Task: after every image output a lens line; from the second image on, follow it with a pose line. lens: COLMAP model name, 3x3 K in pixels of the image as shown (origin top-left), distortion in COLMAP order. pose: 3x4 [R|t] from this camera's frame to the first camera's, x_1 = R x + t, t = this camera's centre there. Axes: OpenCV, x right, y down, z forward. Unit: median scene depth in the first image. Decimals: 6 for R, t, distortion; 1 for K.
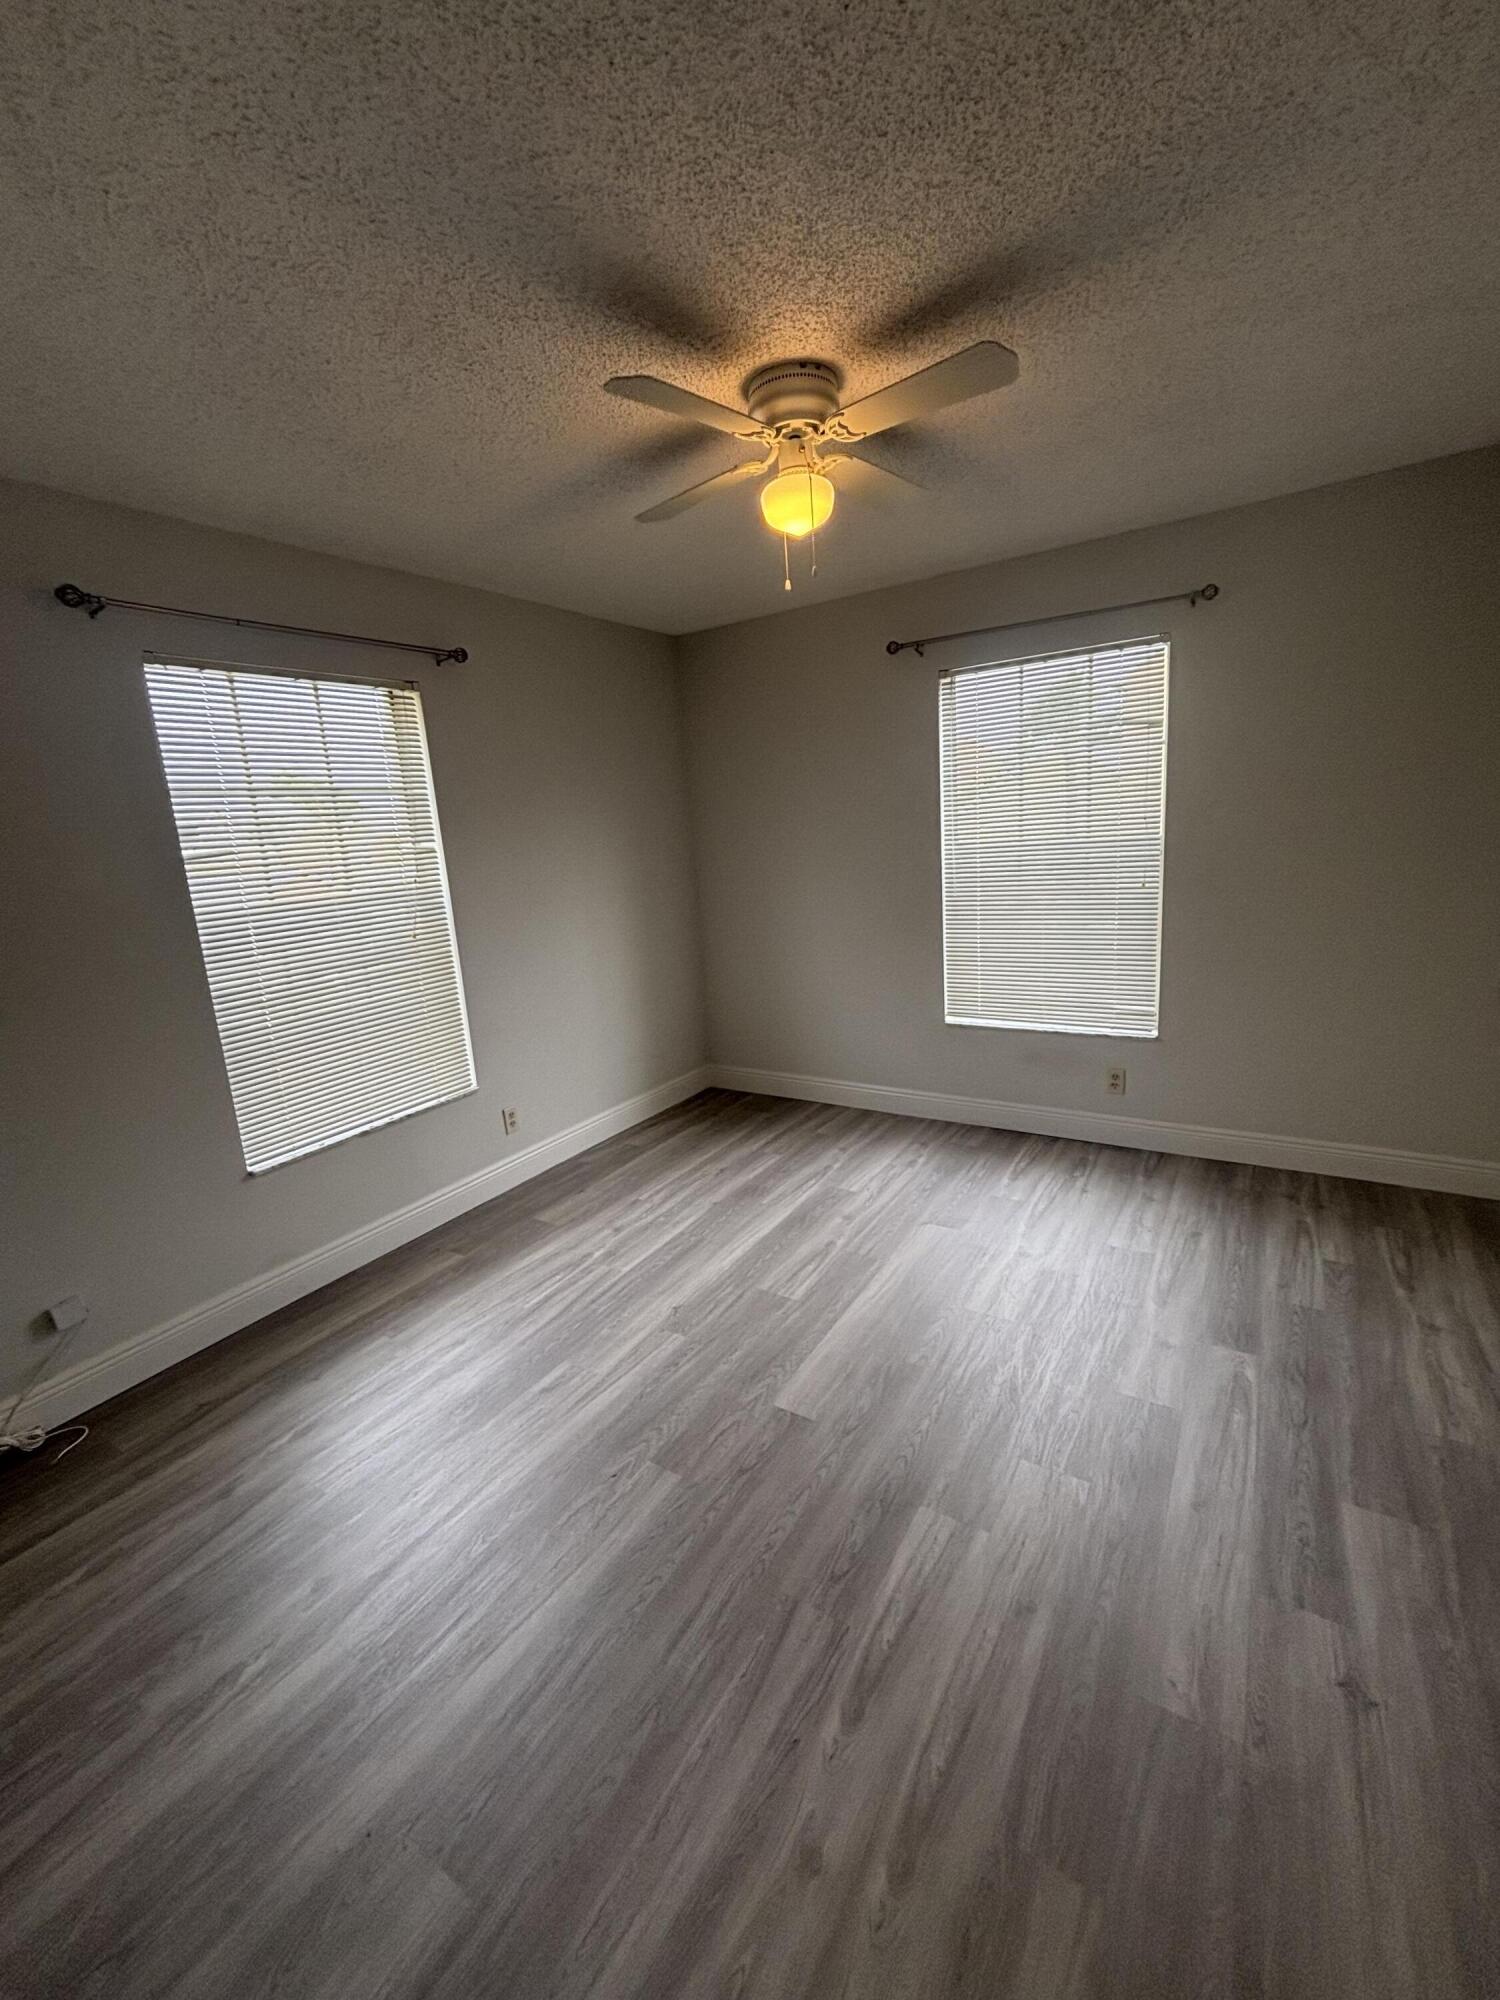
lens RADIAL K [[819.4, 0, 740.4], [0, 819.4, 1003.5], [0, 0, 1]] dist [0.000894, 0.000569]
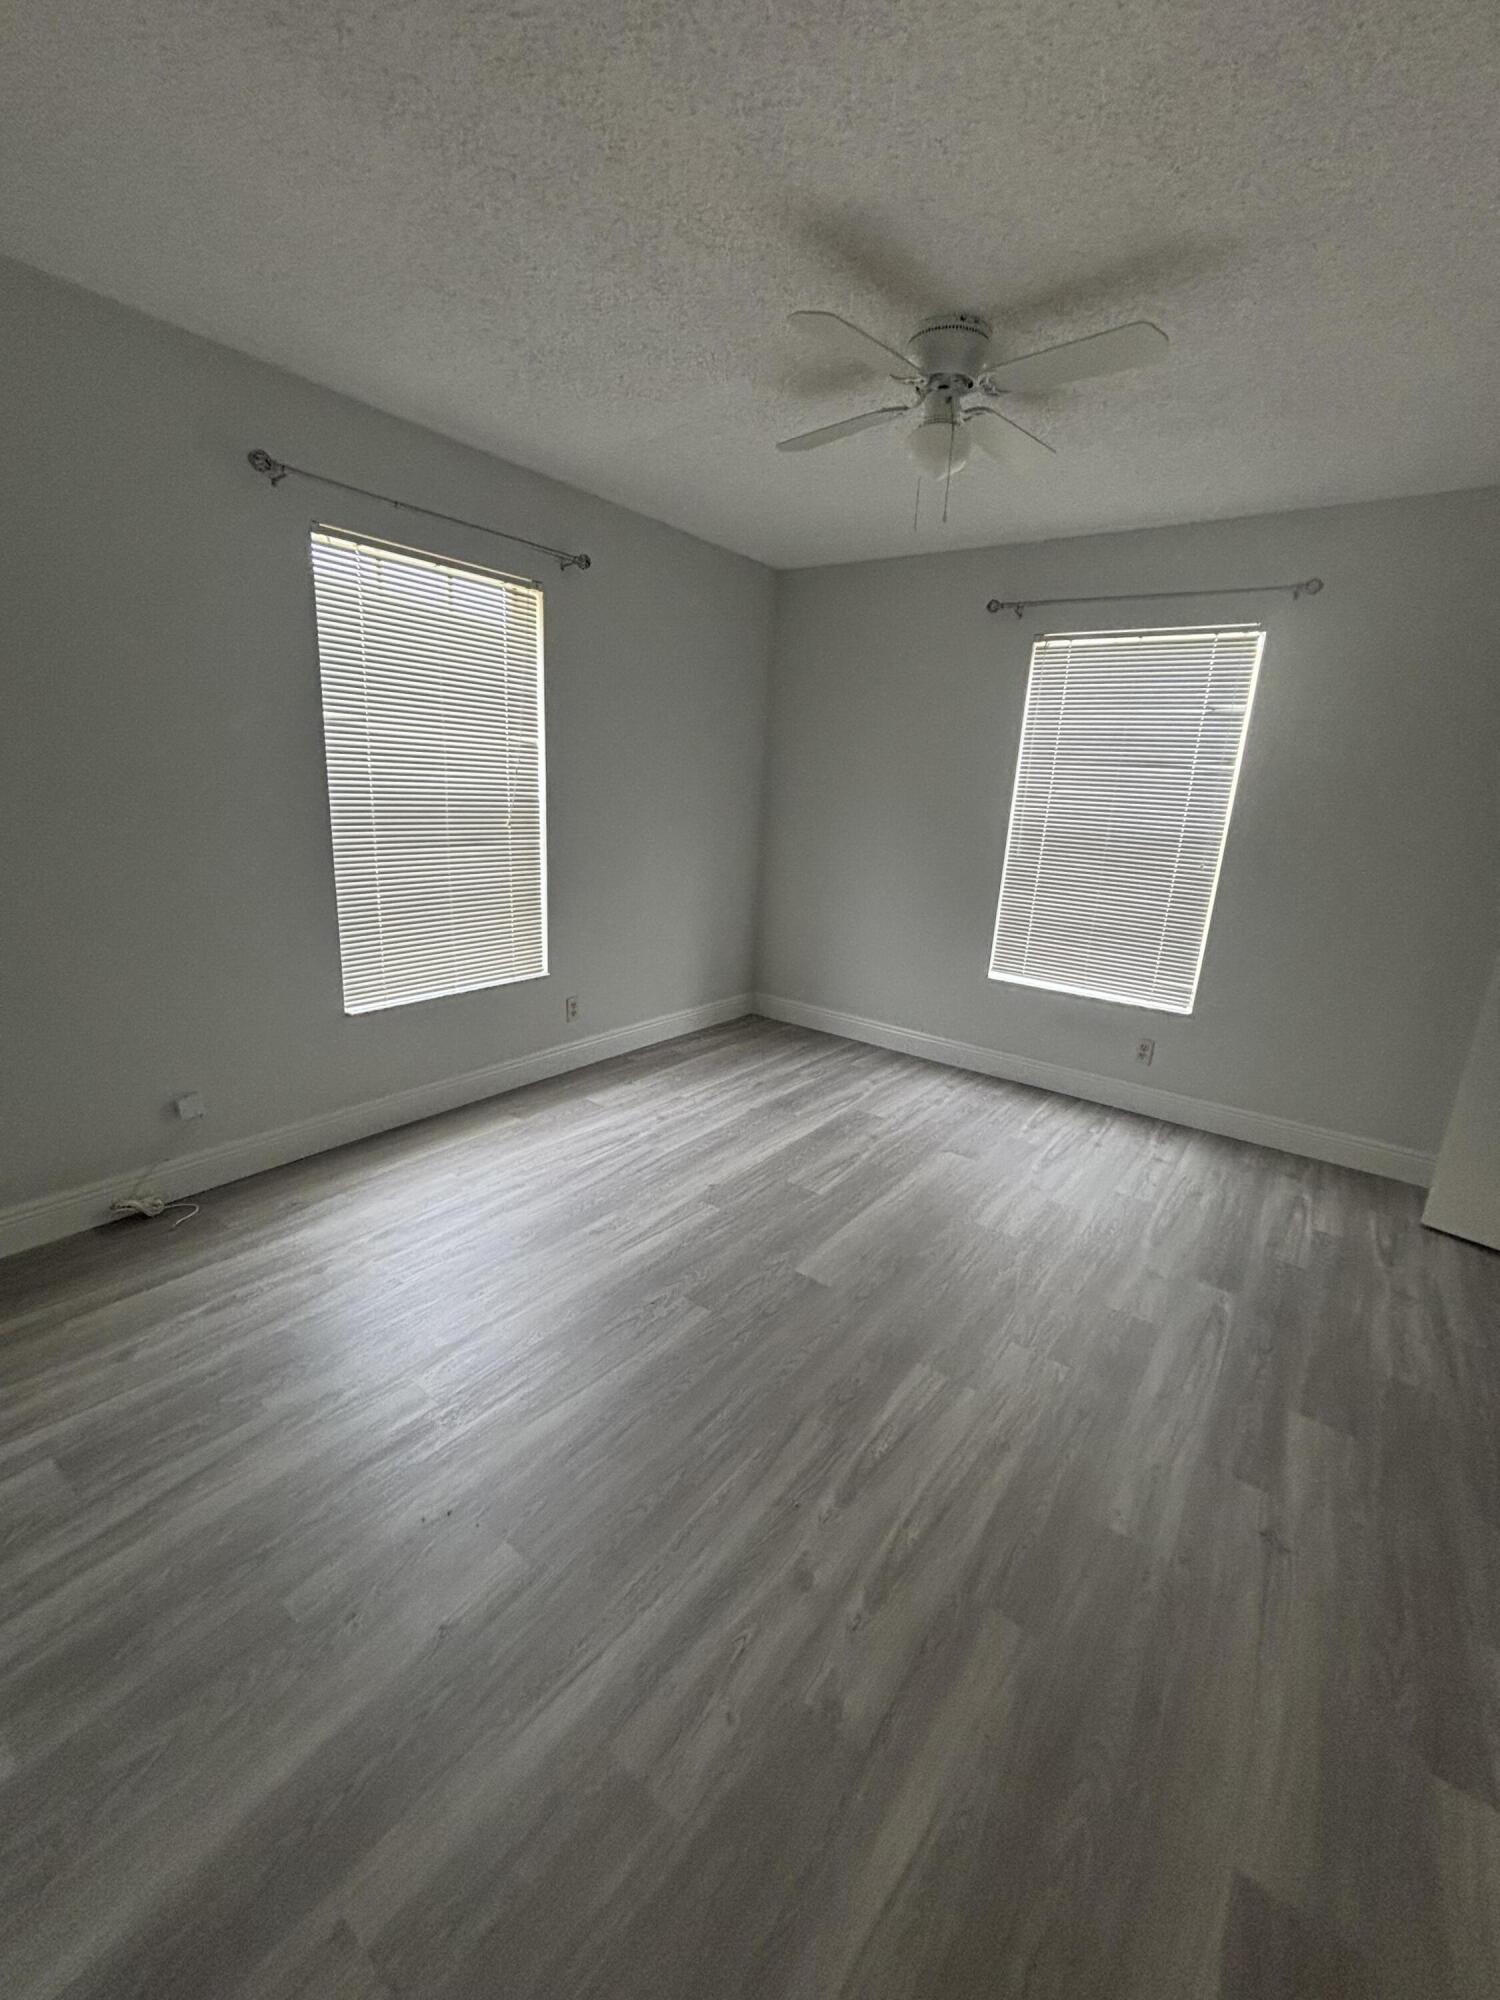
lens RADIAL K [[819.4, 0, 741.6], [0, 819.4, 1001.4], [0, 0, 1]] dist [0.000894, 0.000569]
pose [[0.990355, 0.135259, -0.030029, -0.051969], [-0.133478, 0.989526, 0.054975, 0.076369], [0.037150, -0.050437, 0.998036, -0.112257]]
